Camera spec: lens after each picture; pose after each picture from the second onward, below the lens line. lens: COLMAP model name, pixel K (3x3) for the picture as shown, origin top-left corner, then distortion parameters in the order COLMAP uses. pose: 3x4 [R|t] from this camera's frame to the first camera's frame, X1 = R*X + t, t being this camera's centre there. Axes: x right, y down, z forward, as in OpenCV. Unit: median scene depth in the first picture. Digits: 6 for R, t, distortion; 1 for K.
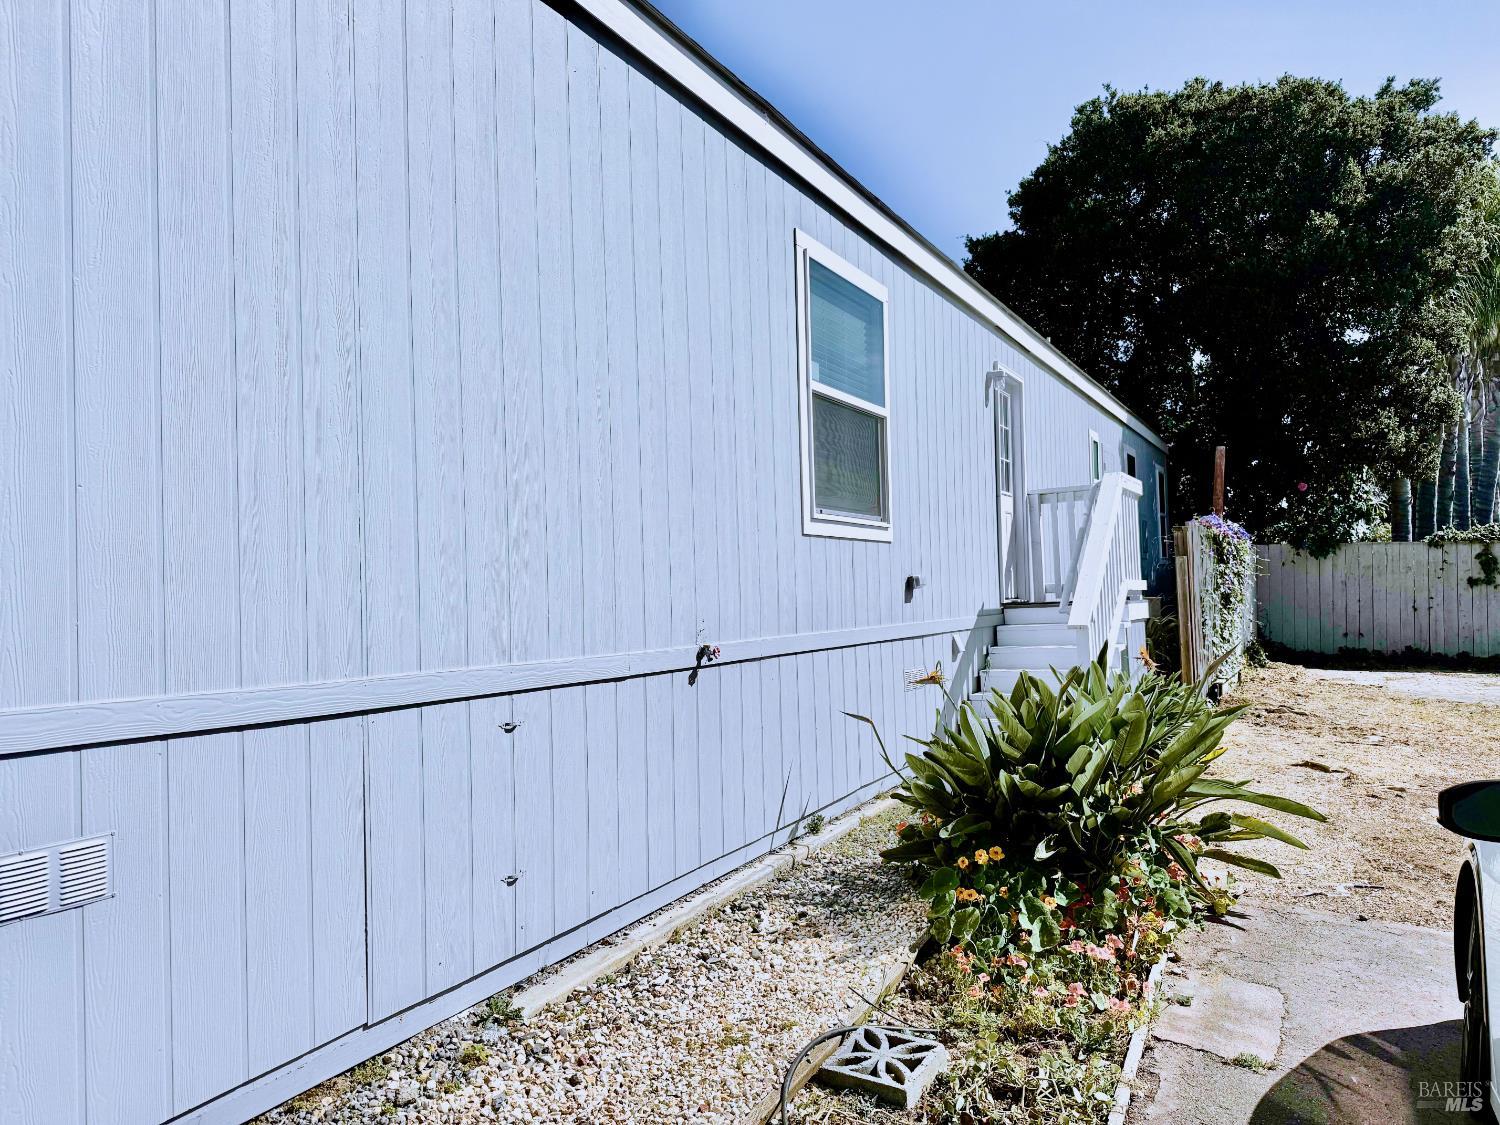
lens RADIAL K [[1062.2, 0, 750.0], [0, 1062.2, 562.5], [0, 0, 1]] dist [0.191801, -0.320500]
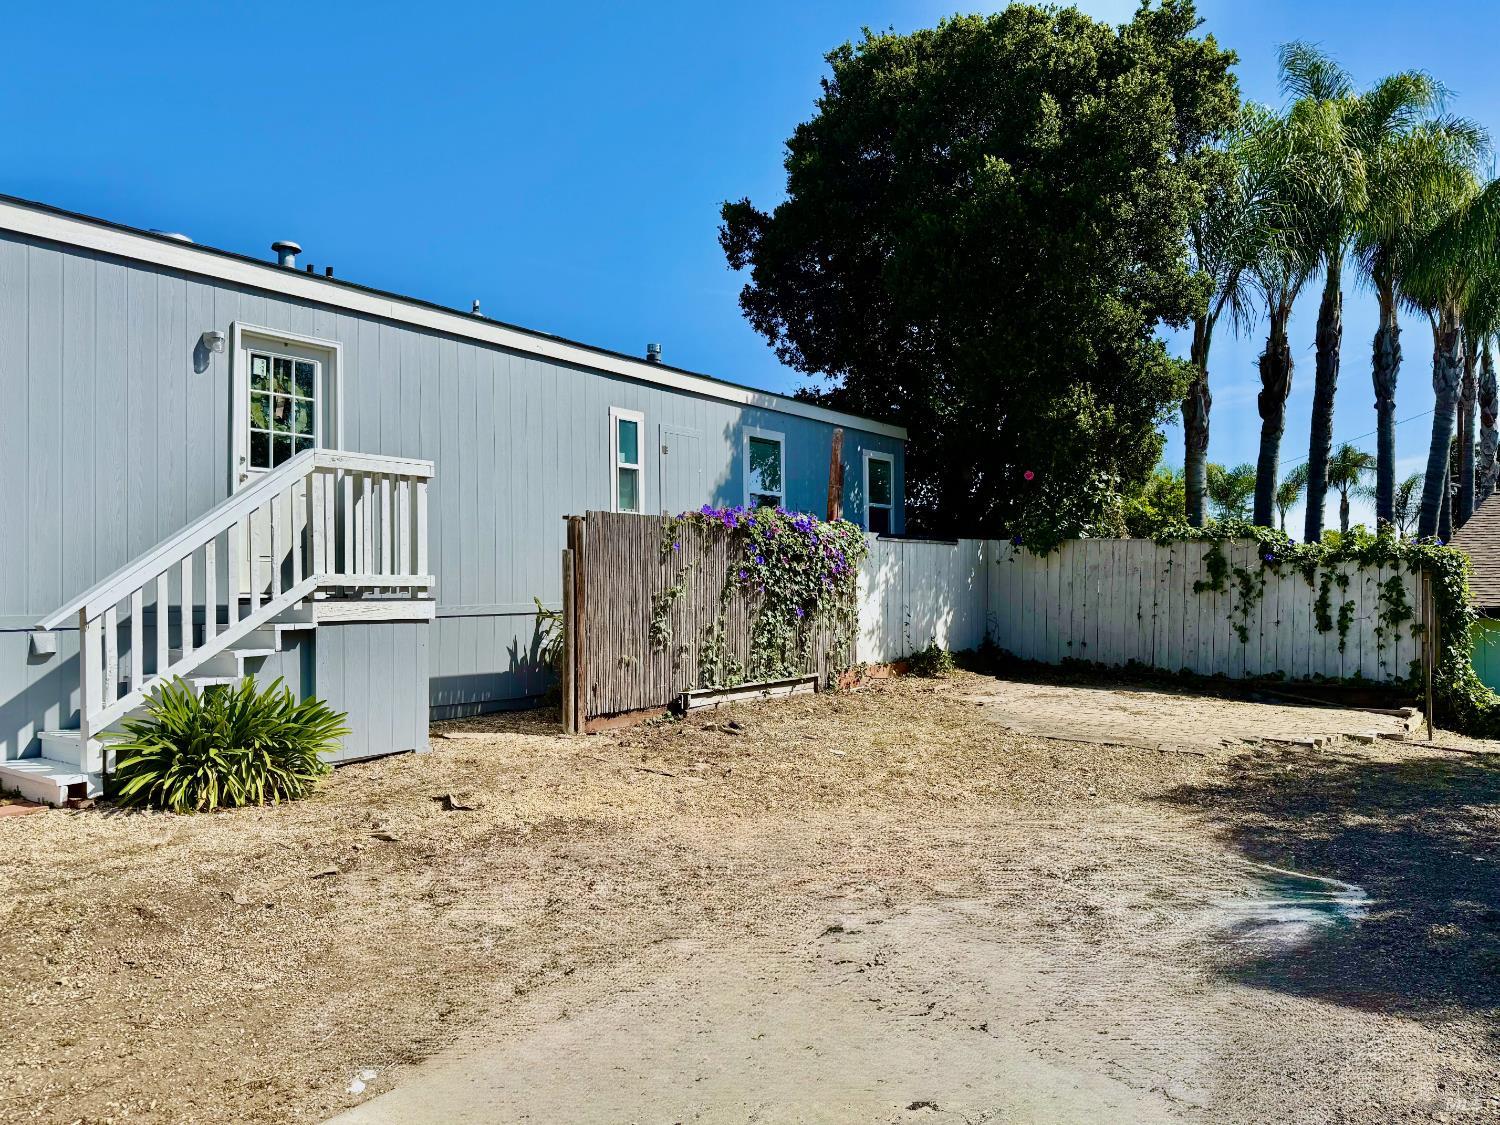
lens RADIAL K [[1062.2, 0, 750.0], [0, 1062.2, 562.5], [0, 0, 1]] dist [0.191801, -0.320500]
pose [[0.990658, 0.016914, -0.135314, 0.417269], [-0.015812, 0.999832, 0.009220, -0.003336], [0.135448, -0.006994, 0.990760, 0.104777]]
